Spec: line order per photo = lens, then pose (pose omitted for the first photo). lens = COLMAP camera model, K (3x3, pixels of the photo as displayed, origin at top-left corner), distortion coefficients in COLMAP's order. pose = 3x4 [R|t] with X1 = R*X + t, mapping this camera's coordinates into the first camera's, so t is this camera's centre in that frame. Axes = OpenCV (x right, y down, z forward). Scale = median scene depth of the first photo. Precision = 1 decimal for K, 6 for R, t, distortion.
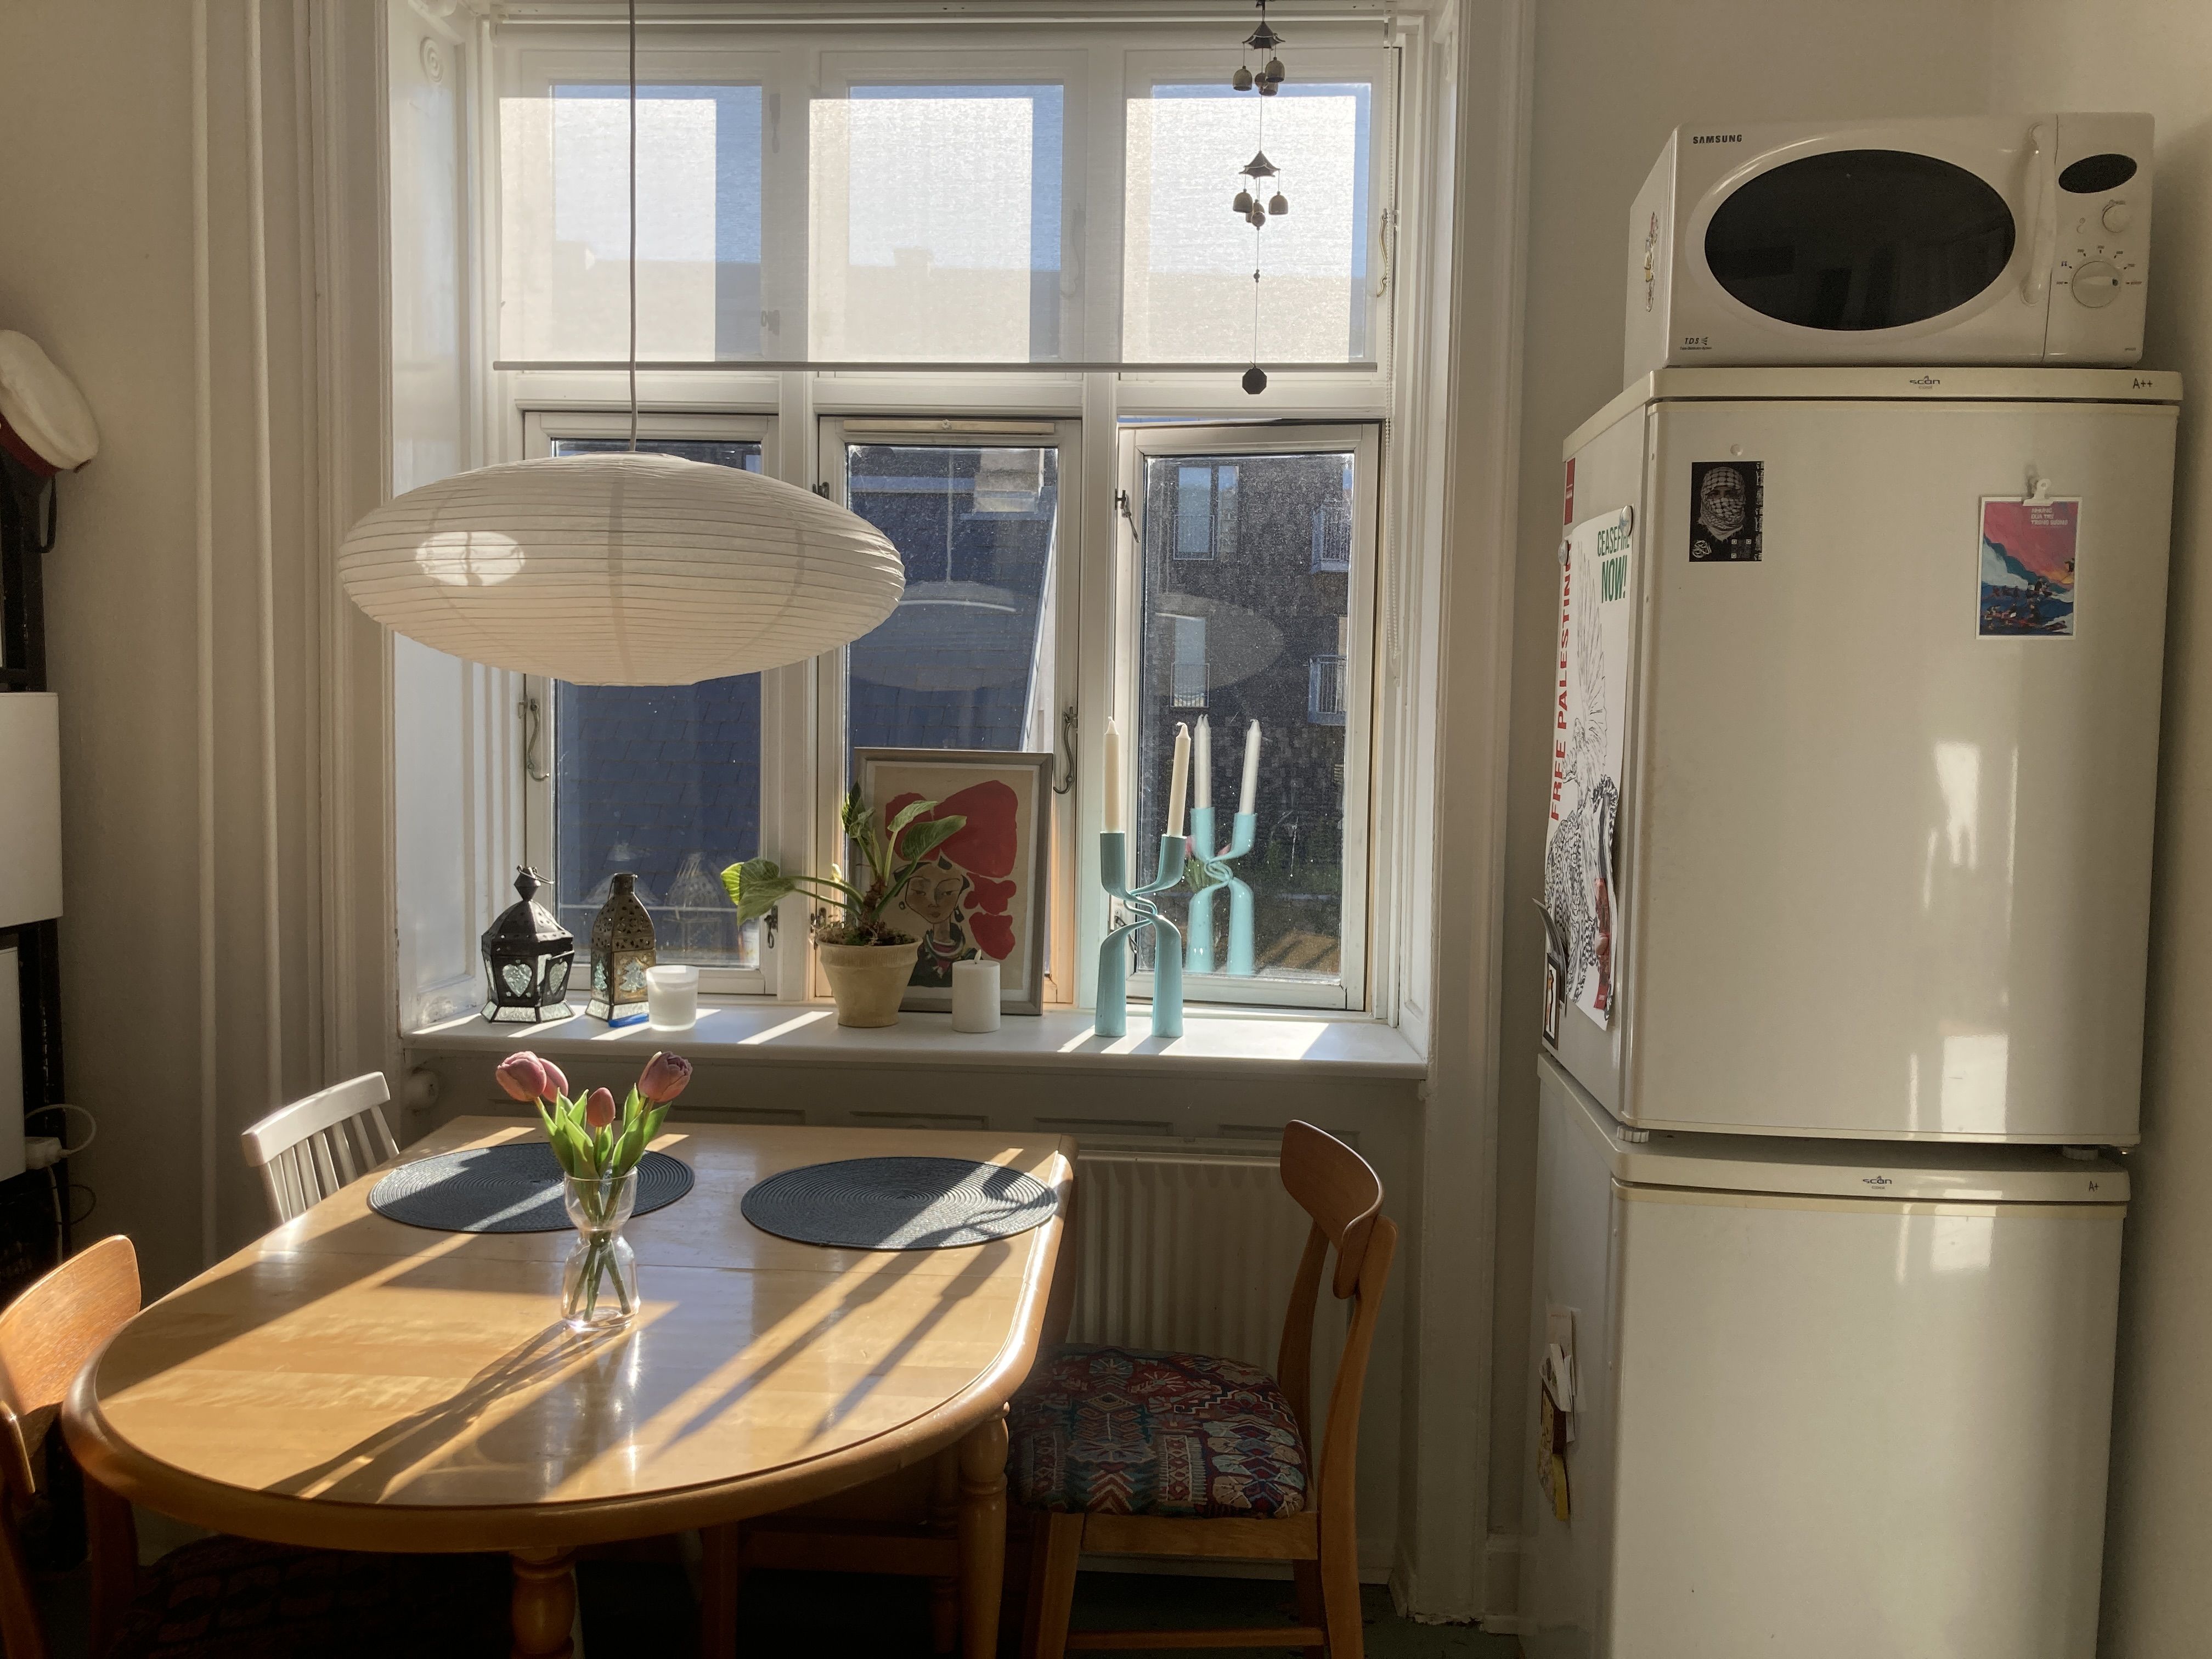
lens RADIAL K [[1782.9, 0, 1106.0], [0, 1782.9, 829.5], [0, 0, 1]] dist [0.014438, 0.005070]
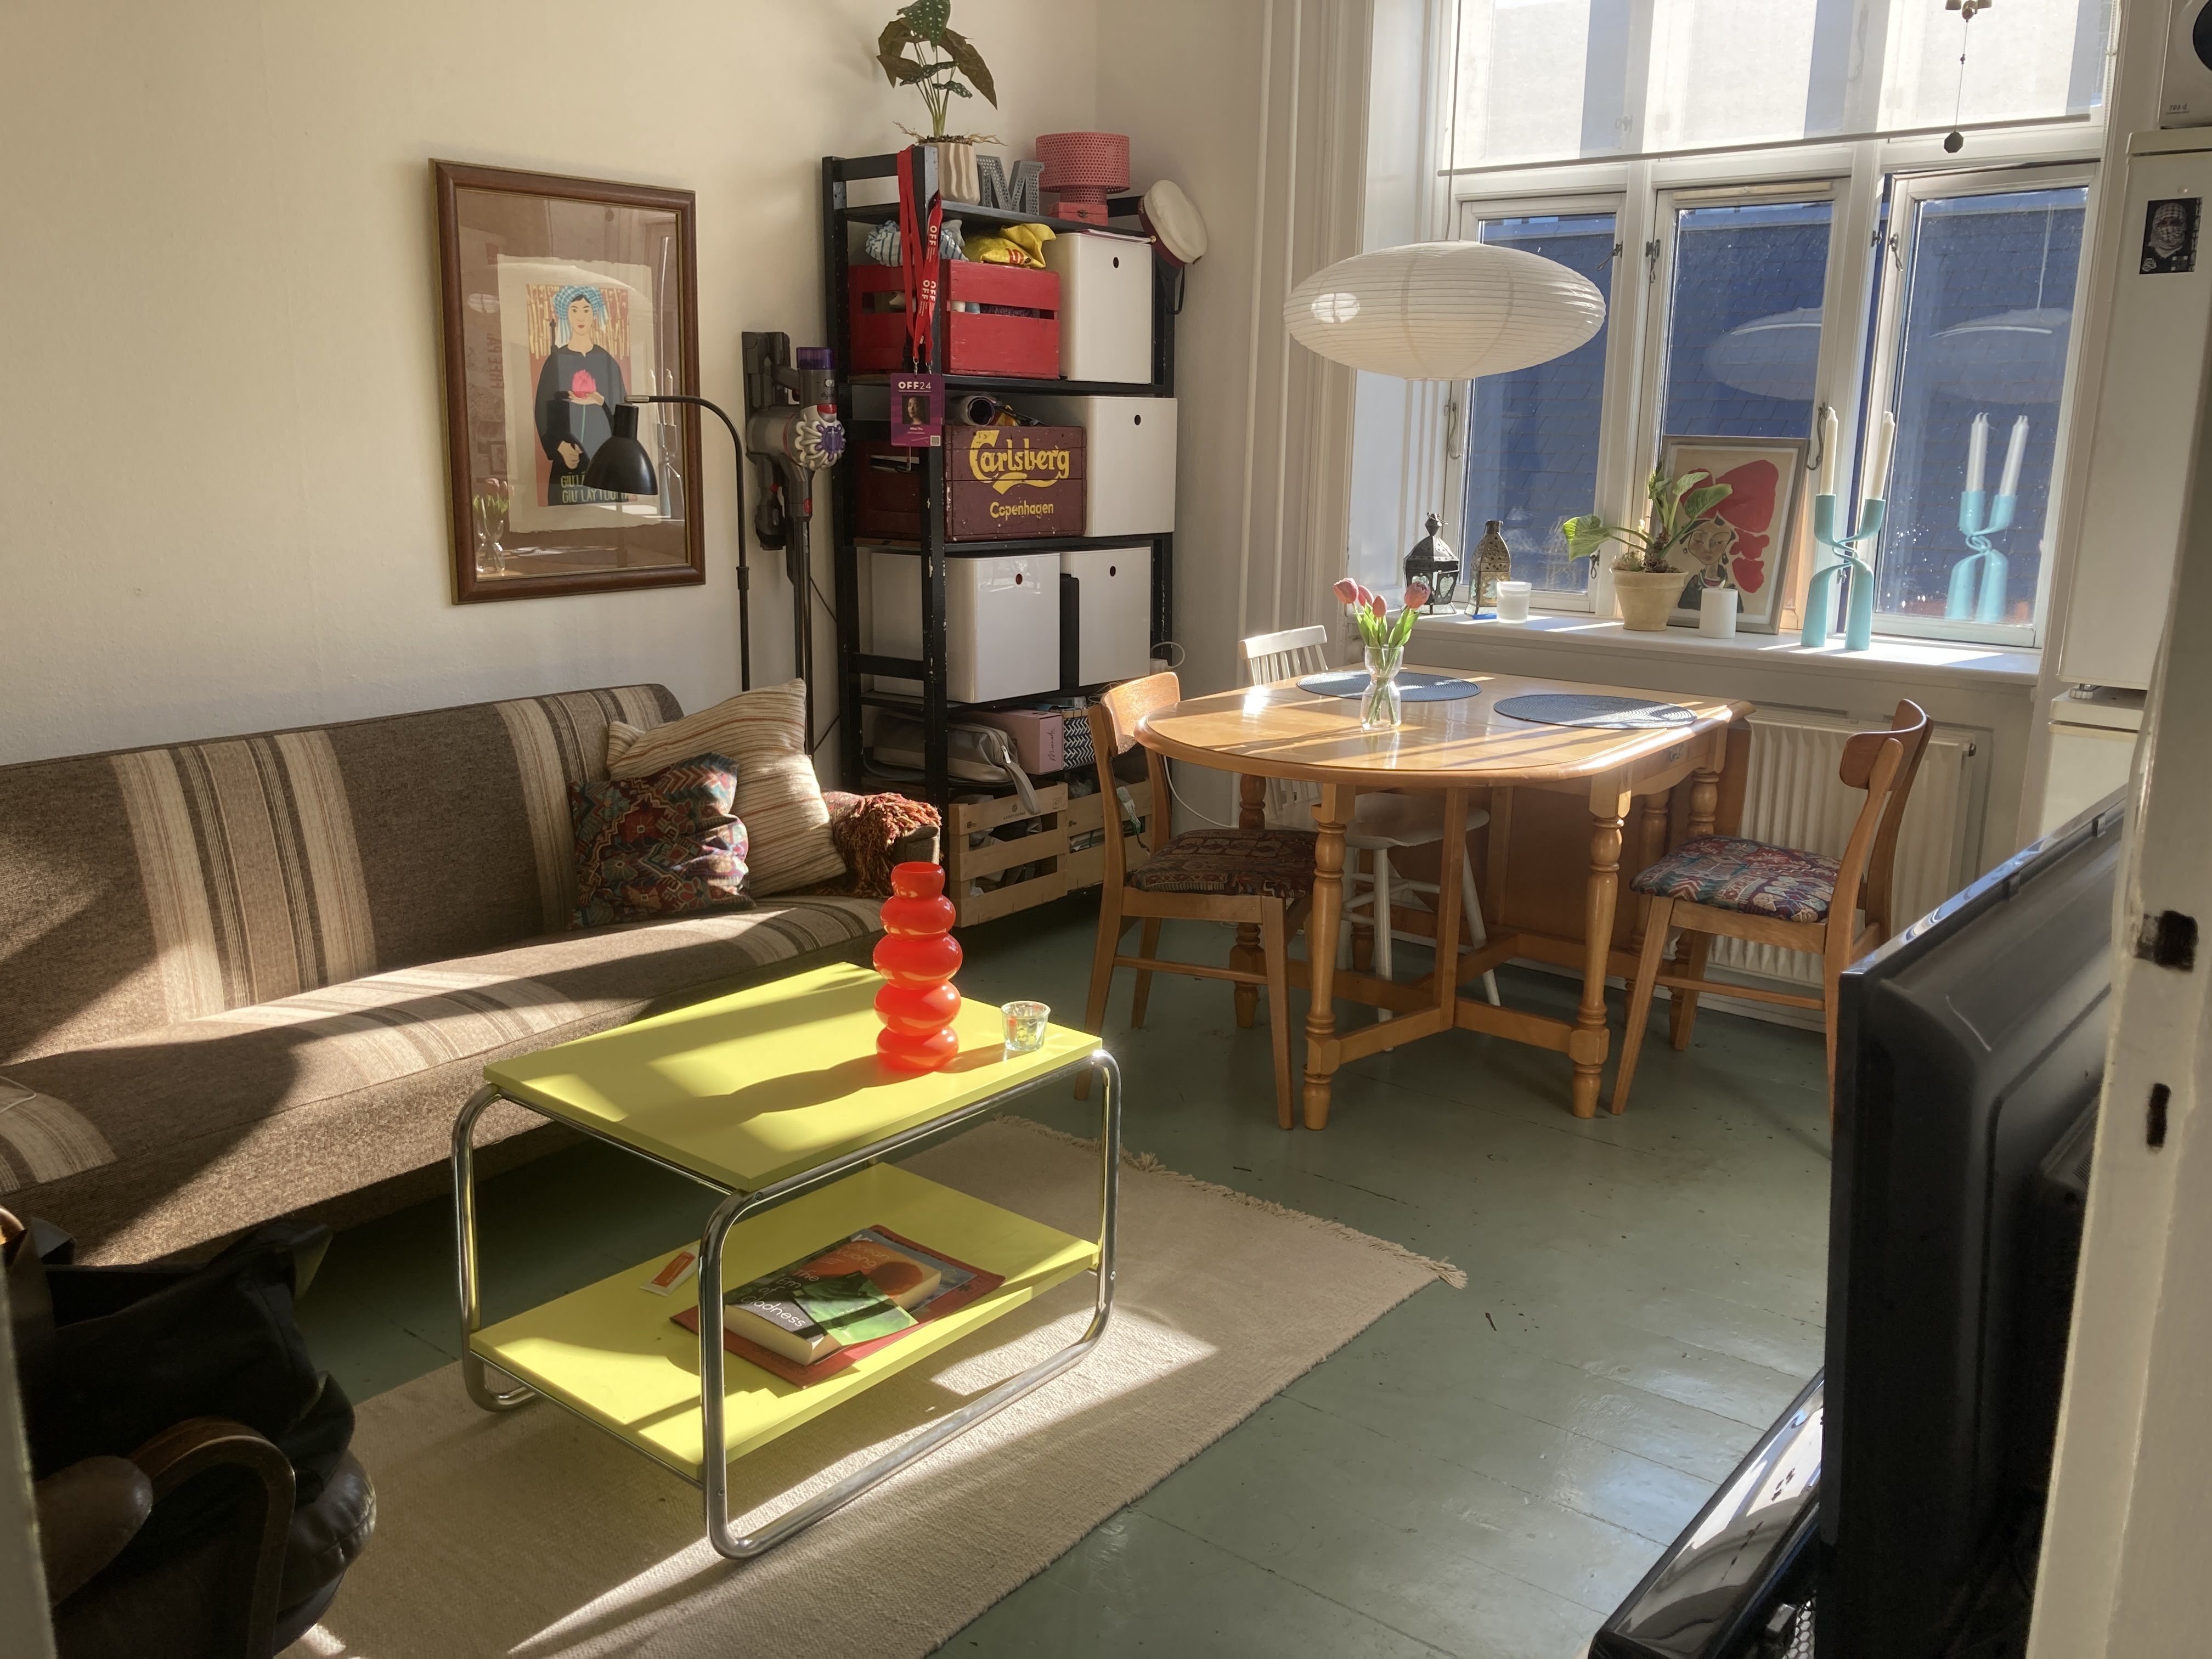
lens RADIAL K [[1825.6, 0, 1106.0], [0, 1825.6, 829.5], [0, 0, 1]] dist [-0.002448, 0.000297]
pose [[0.816707, 0.120679, -0.564292, 0.364788], [-0.045760, 0.988352, 0.145139, 0.075368], [0.575235, -0.092714, 0.812717, -0.459785]]
